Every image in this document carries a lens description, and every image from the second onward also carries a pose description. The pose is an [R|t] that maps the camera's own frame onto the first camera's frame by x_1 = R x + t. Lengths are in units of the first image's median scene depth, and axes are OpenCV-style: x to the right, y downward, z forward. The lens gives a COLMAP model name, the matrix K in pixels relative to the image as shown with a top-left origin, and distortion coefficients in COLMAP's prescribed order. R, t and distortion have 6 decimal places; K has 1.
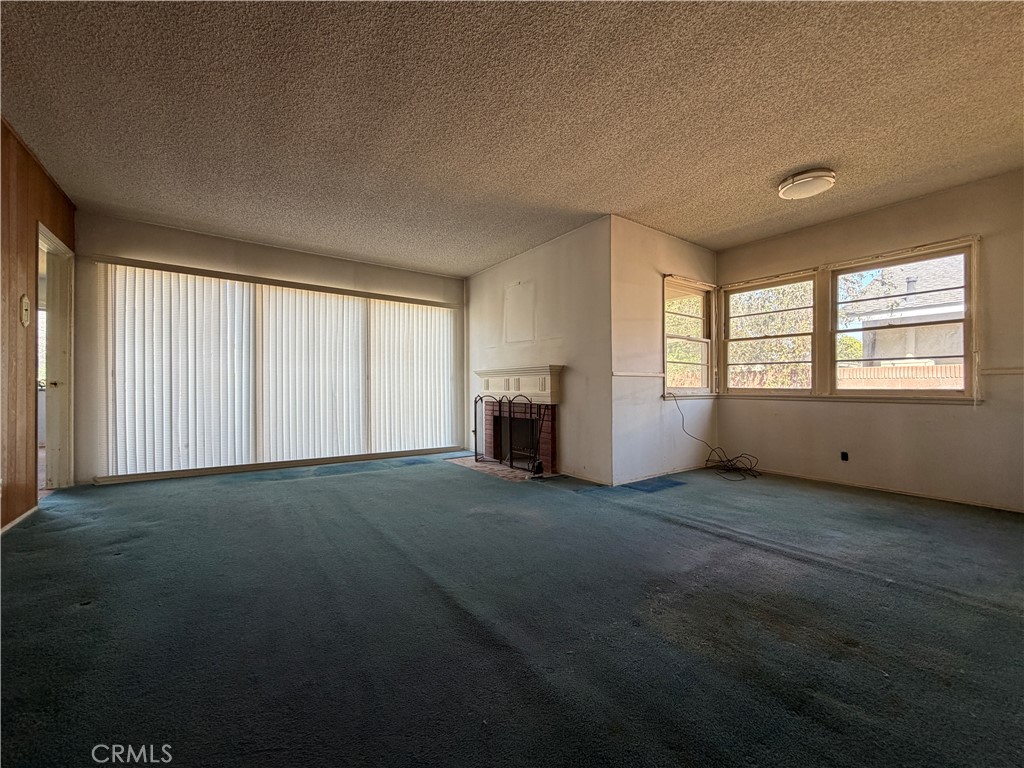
lens RADIAL K [[409.6, 0, 508.5], [0, 409.6, 384.4], [0, 0, 1]] dist [0.000660, 0.000097]
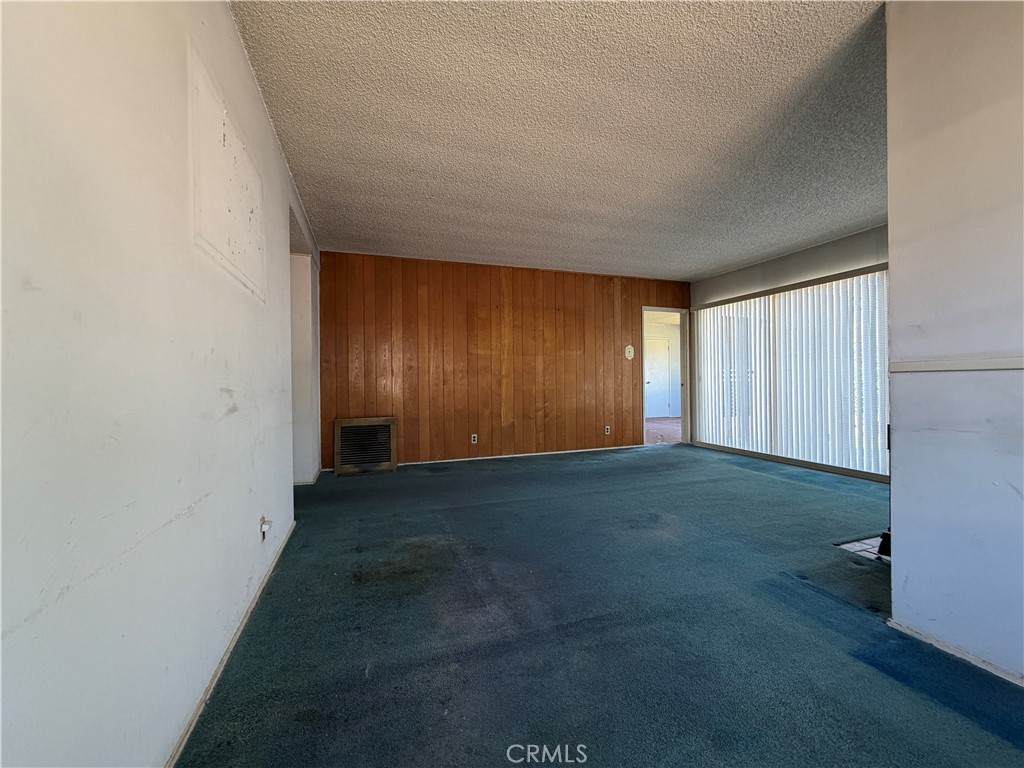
lens RADIAL K [[409.6, 0, 508.5], [0, 409.6, 384.4], [0, 0, 1]] dist [0.000660, 0.000097]
pose [[-0.283659, 0.003879, -0.958917, 0.766964], [0.015520, 0.999879, -0.000546, -0.013255], [0.958800, -0.015037, -0.283685, 0.717538]]
